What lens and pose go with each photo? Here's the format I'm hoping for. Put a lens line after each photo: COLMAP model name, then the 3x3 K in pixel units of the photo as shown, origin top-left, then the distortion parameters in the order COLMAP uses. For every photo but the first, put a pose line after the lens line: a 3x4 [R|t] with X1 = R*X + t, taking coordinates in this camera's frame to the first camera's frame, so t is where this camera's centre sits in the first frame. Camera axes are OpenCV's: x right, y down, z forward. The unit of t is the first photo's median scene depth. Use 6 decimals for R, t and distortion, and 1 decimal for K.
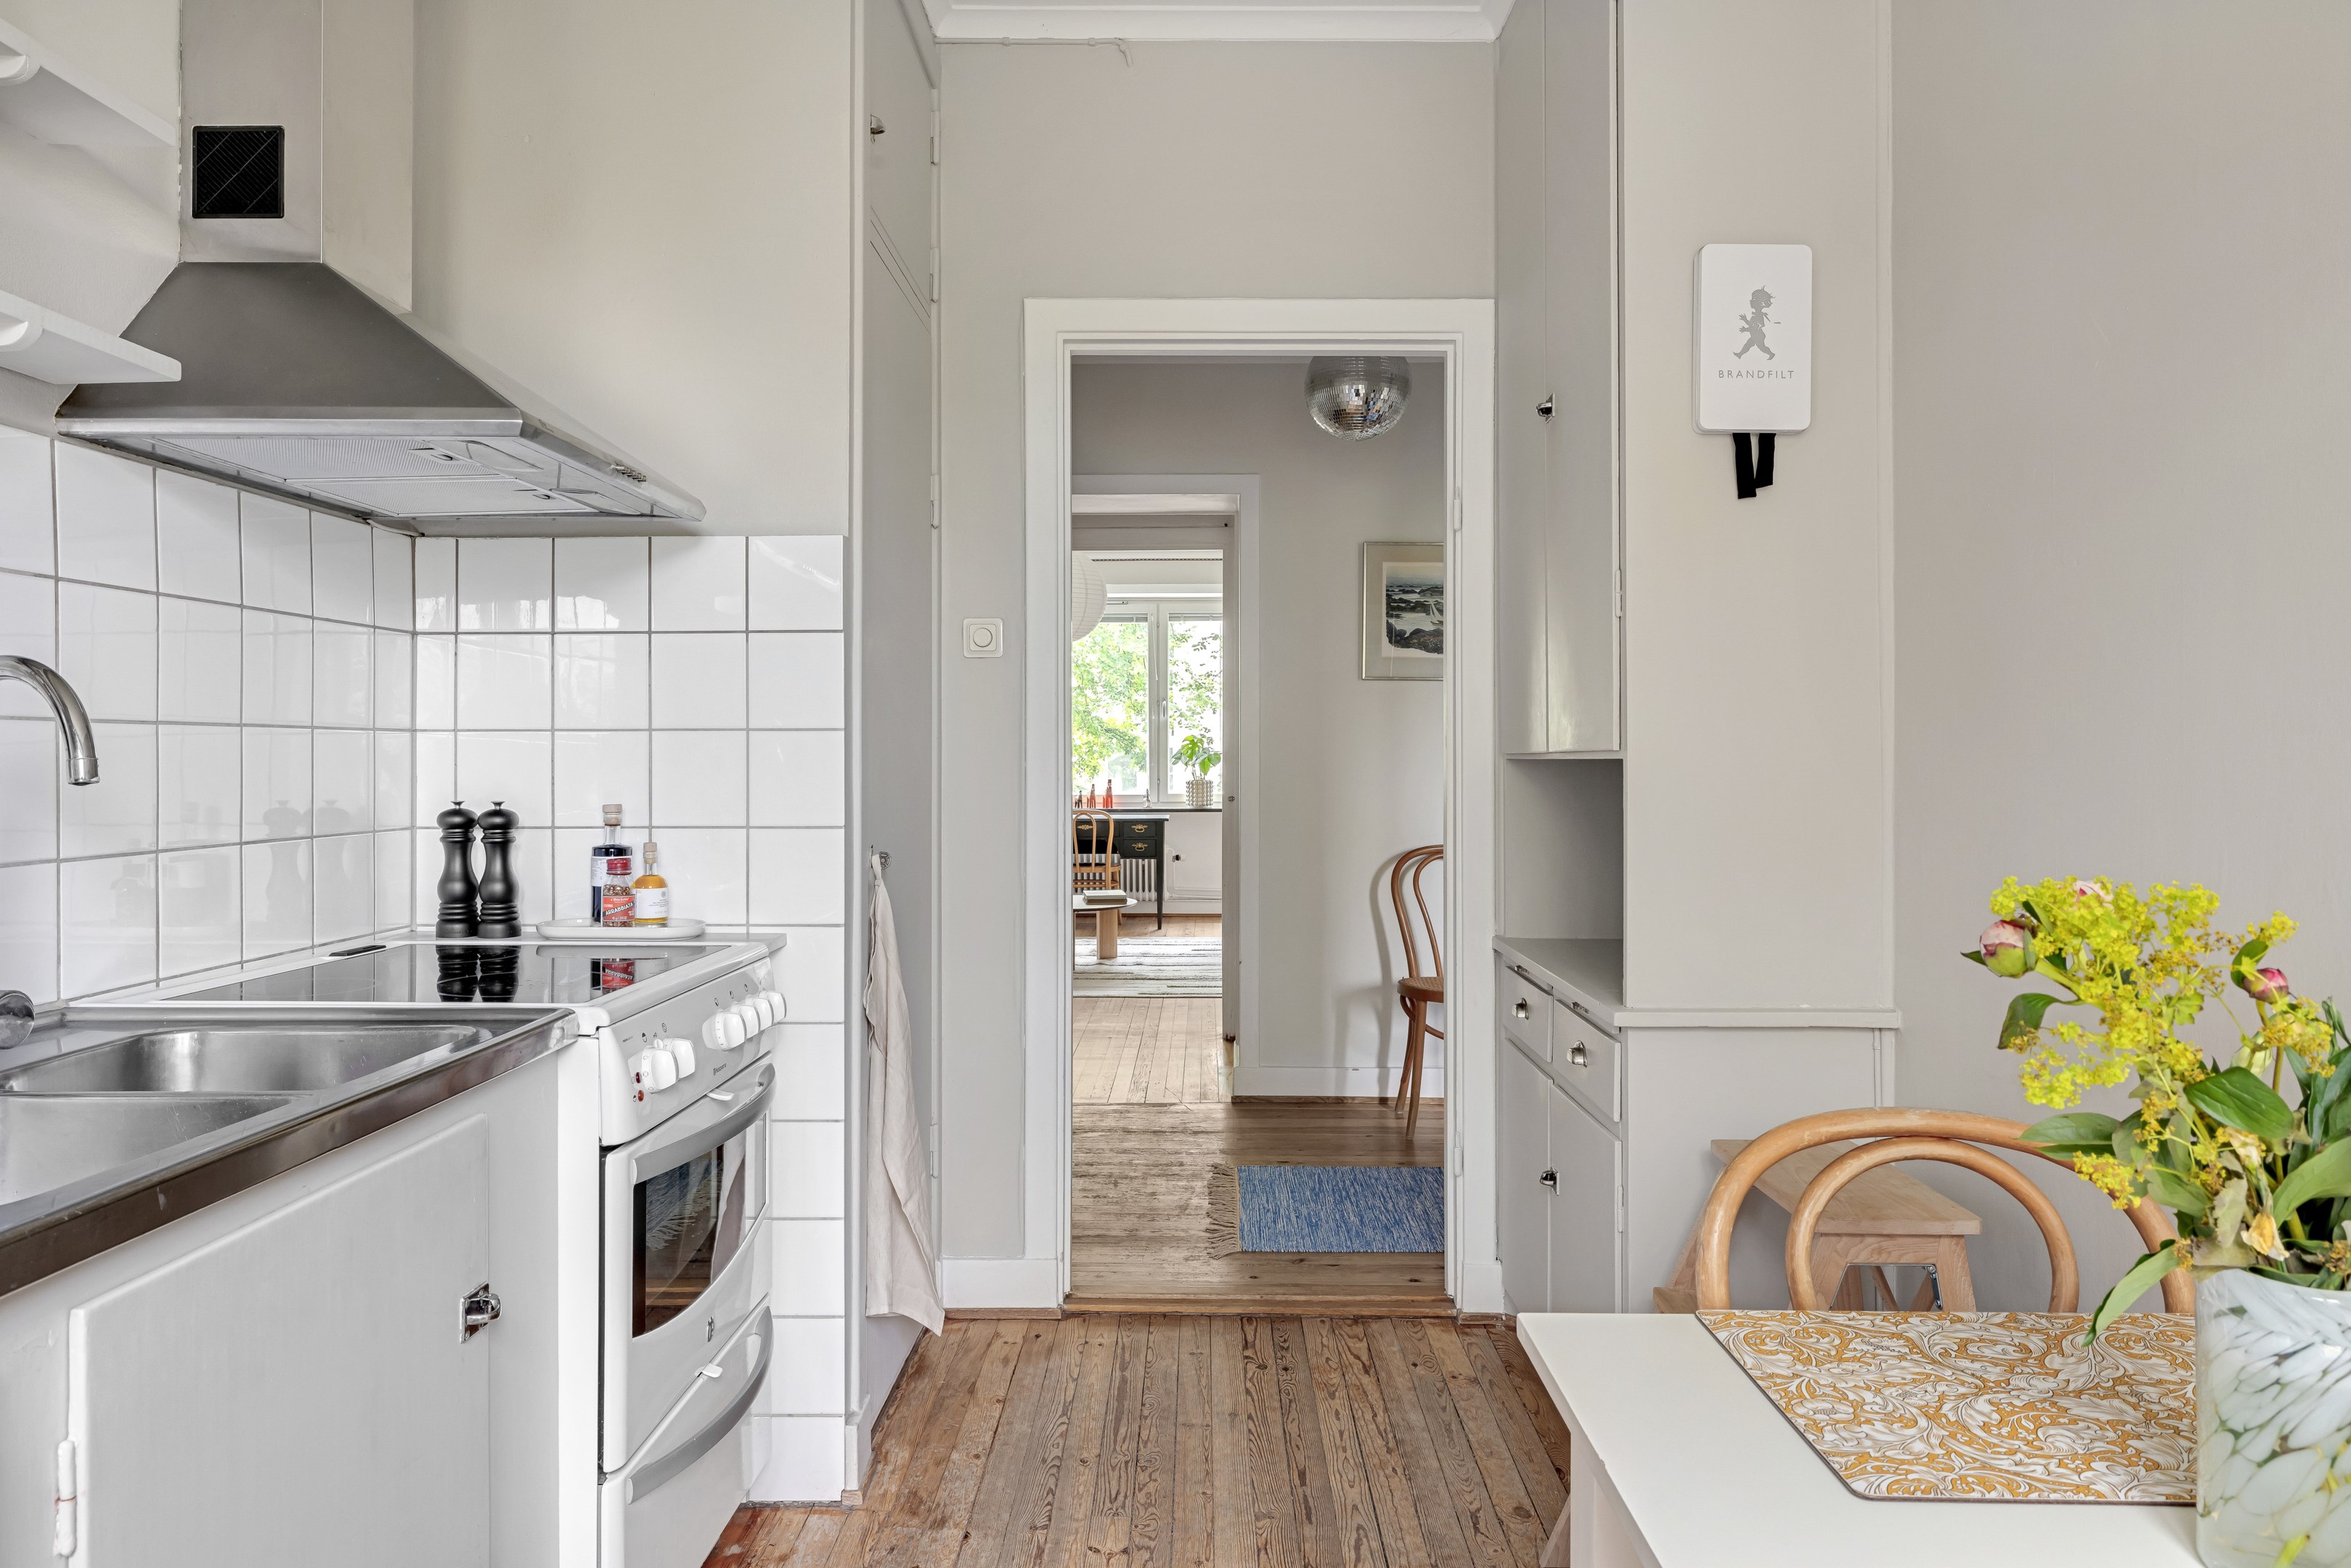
lens RADIAL K [[1465.5, 0, 1178.6], [0, 1465.5, 764.1], [0, 0, 1]] dist [-0.002689, 0.003105]
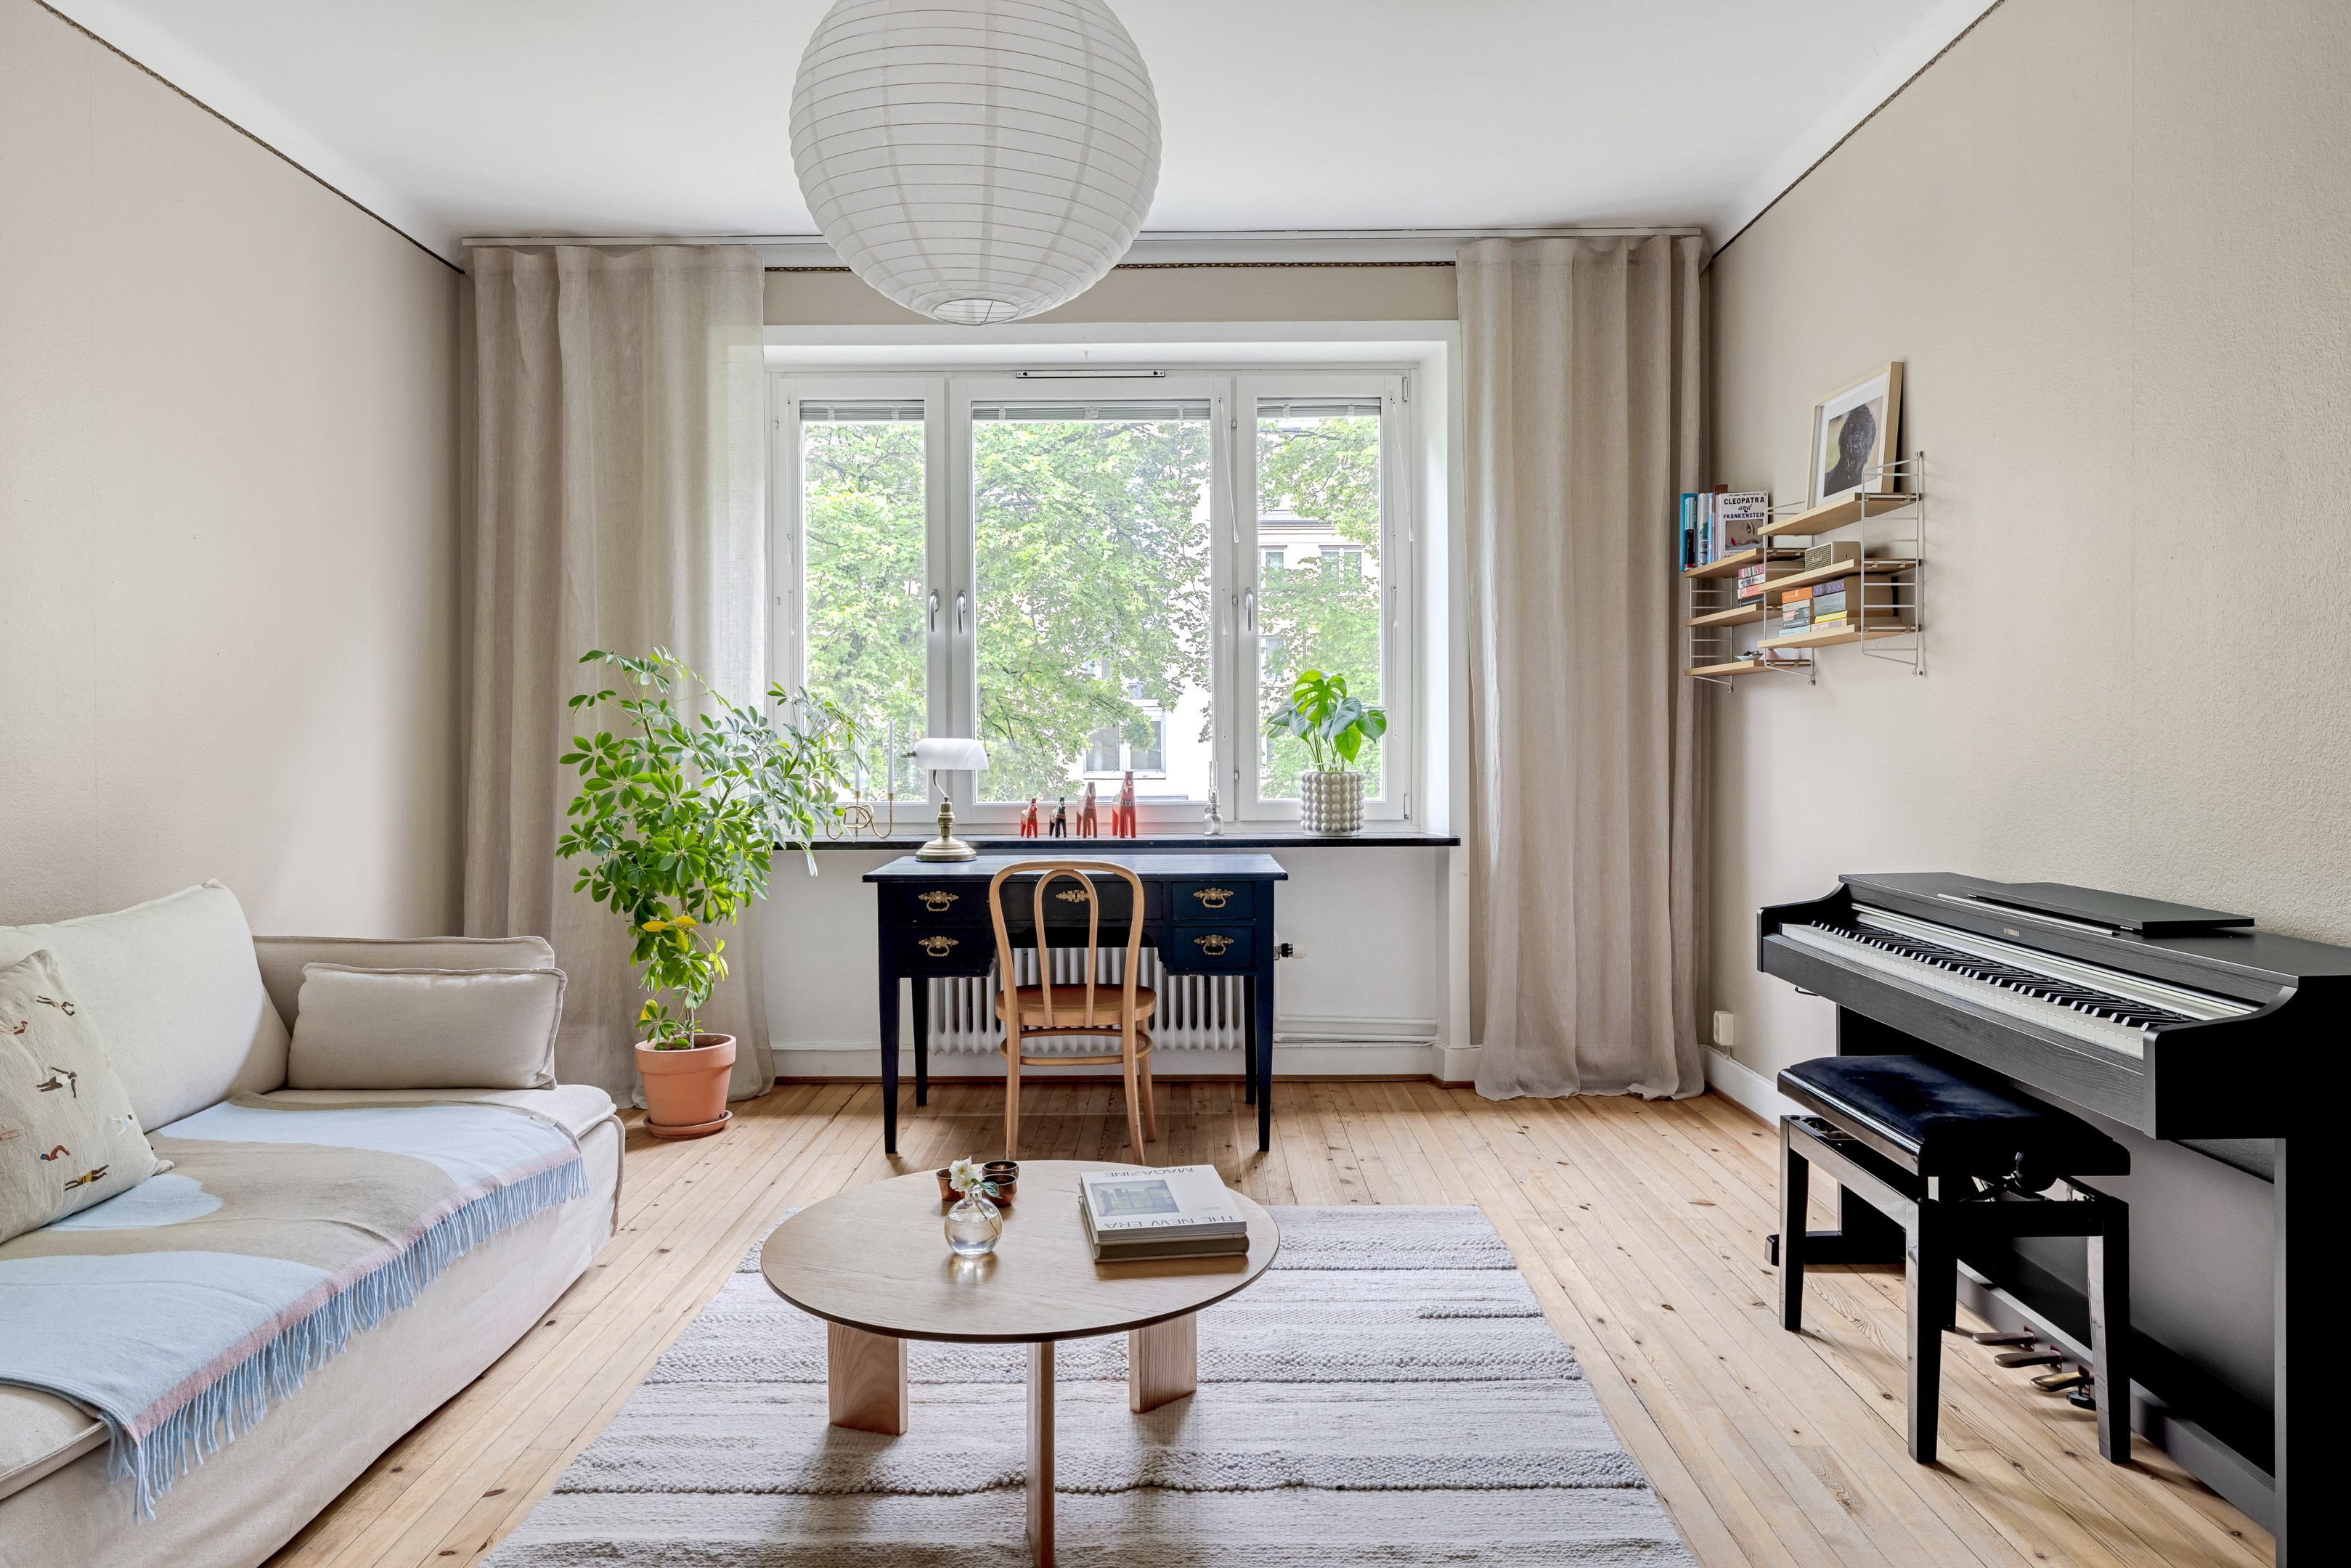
lens RADIAL K [[1465.5, 0, 1178.6], [0, 1465.5, 764.1], [0, 0, 1]] dist [-0.002689, 0.003105]
pose [[0.999970, -0.006127, -0.004780, -0.029942], [0.006192, 0.999888, 0.013596, 0.002314], [0.004696, -0.013625, 0.999896, 0.560330]]
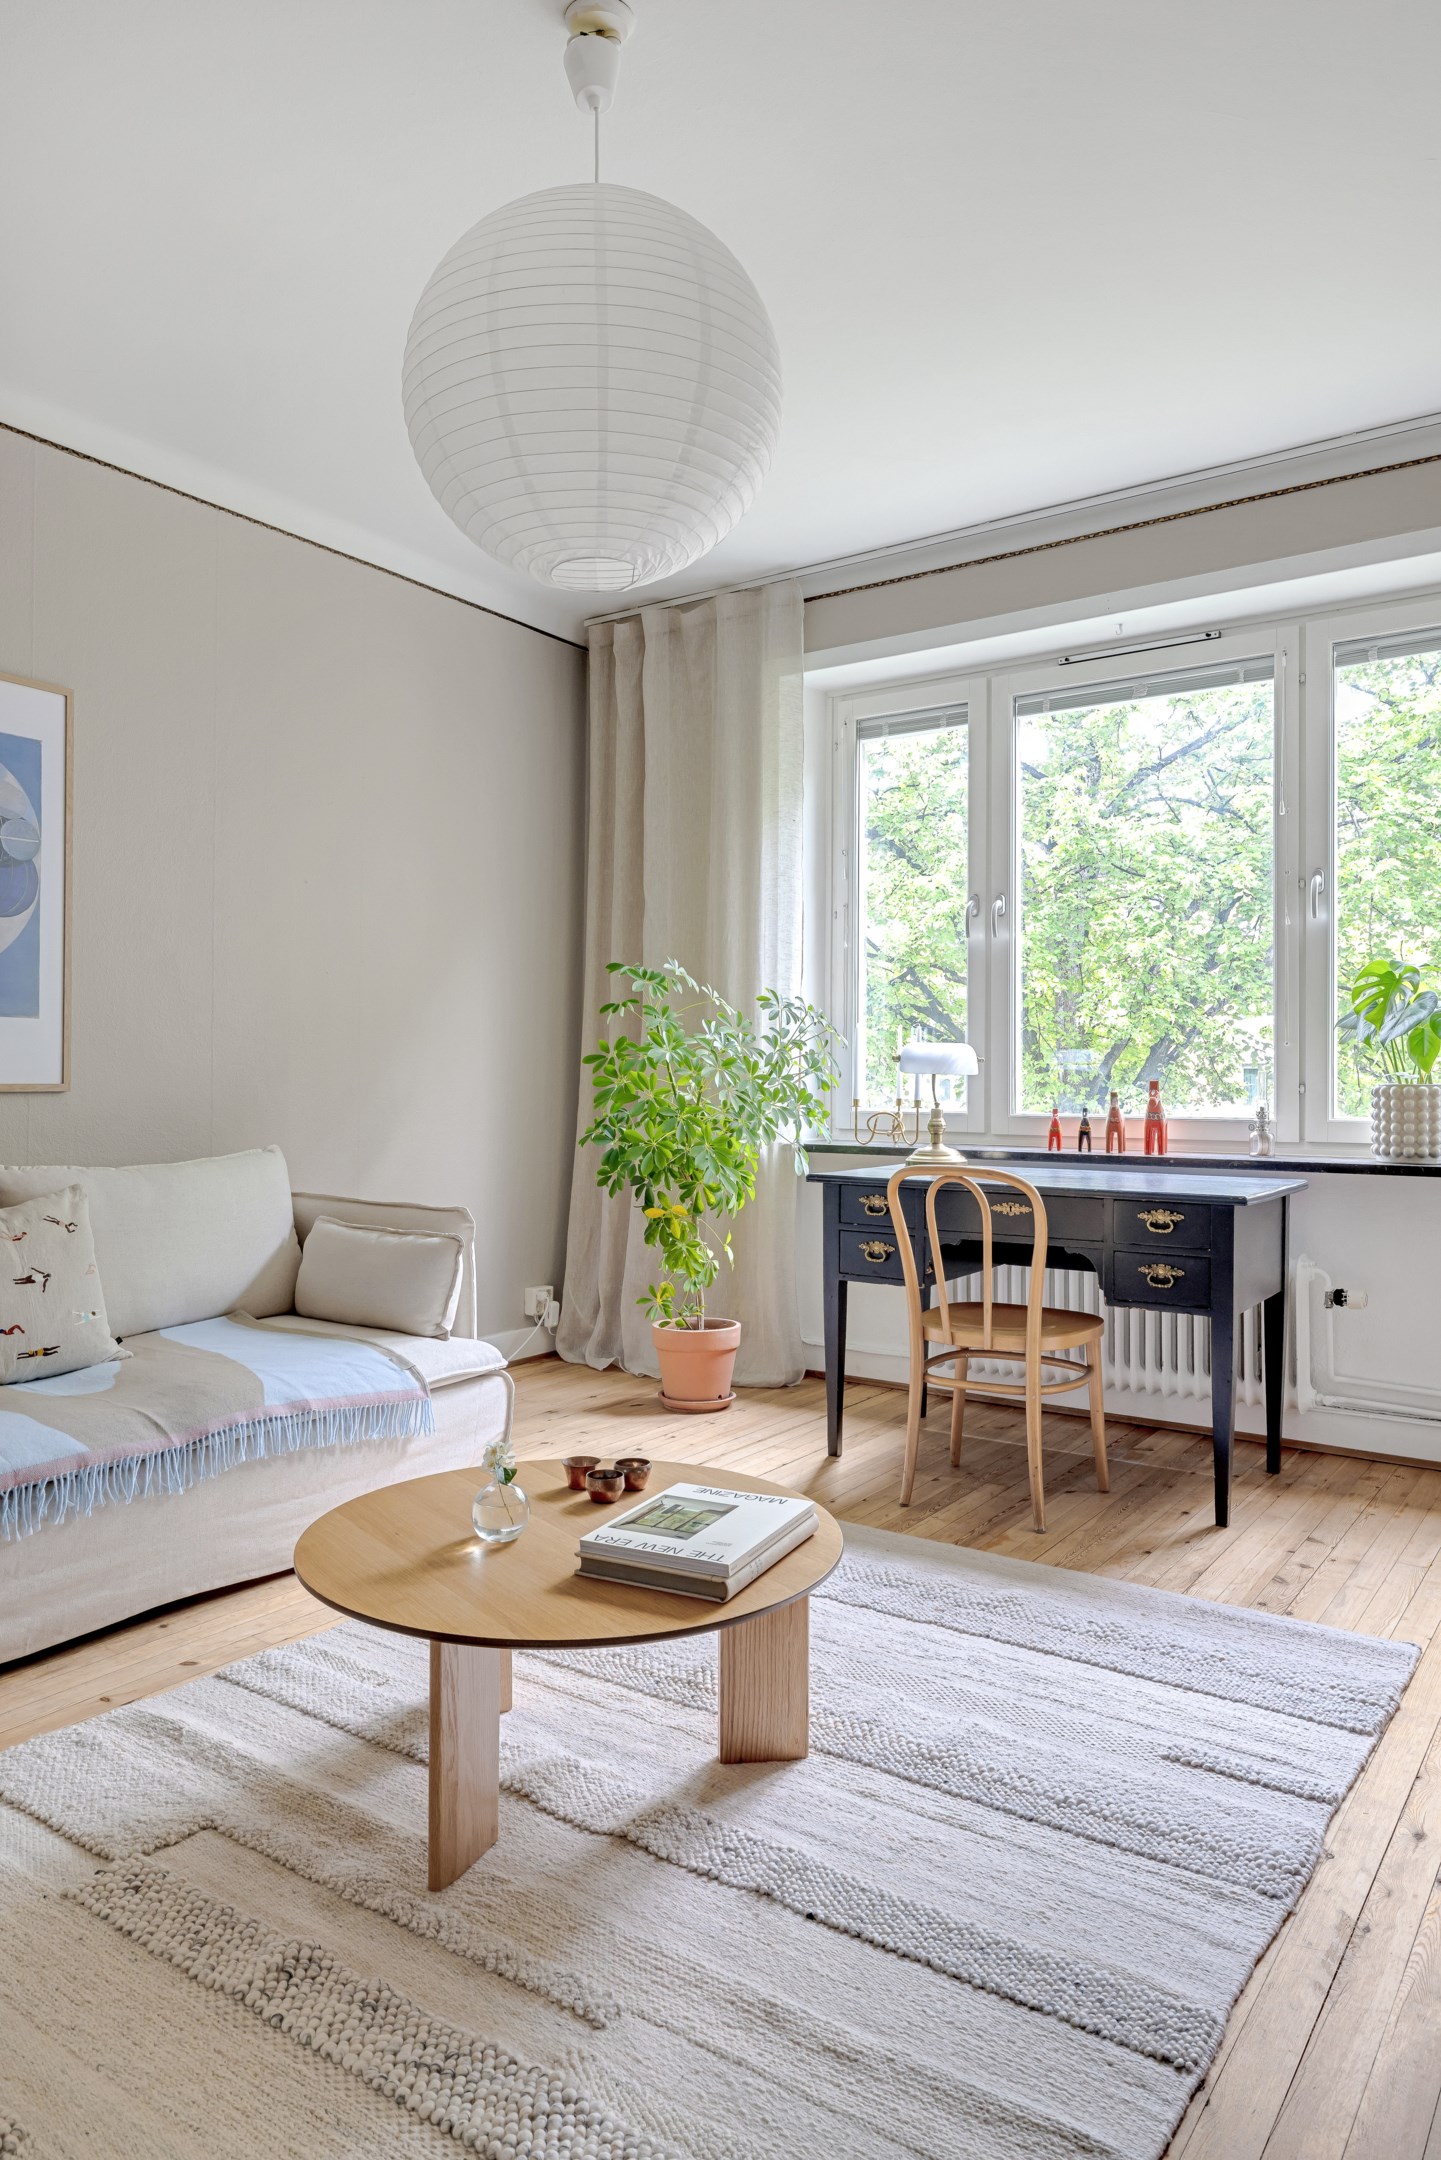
lens RADIAL K [[1381.5, 0, 720.5], [0, 1381.5, 1080.0], [0, 0, 1]] dist [0.002316, -0.000556]
pose [[0.819294, 0.003481, -0.573363, 0.069446], [-0.004880, 0.999988, -0.000902, 0.010941], [0.573353, 0.003537, 0.819301, 0.626284]]
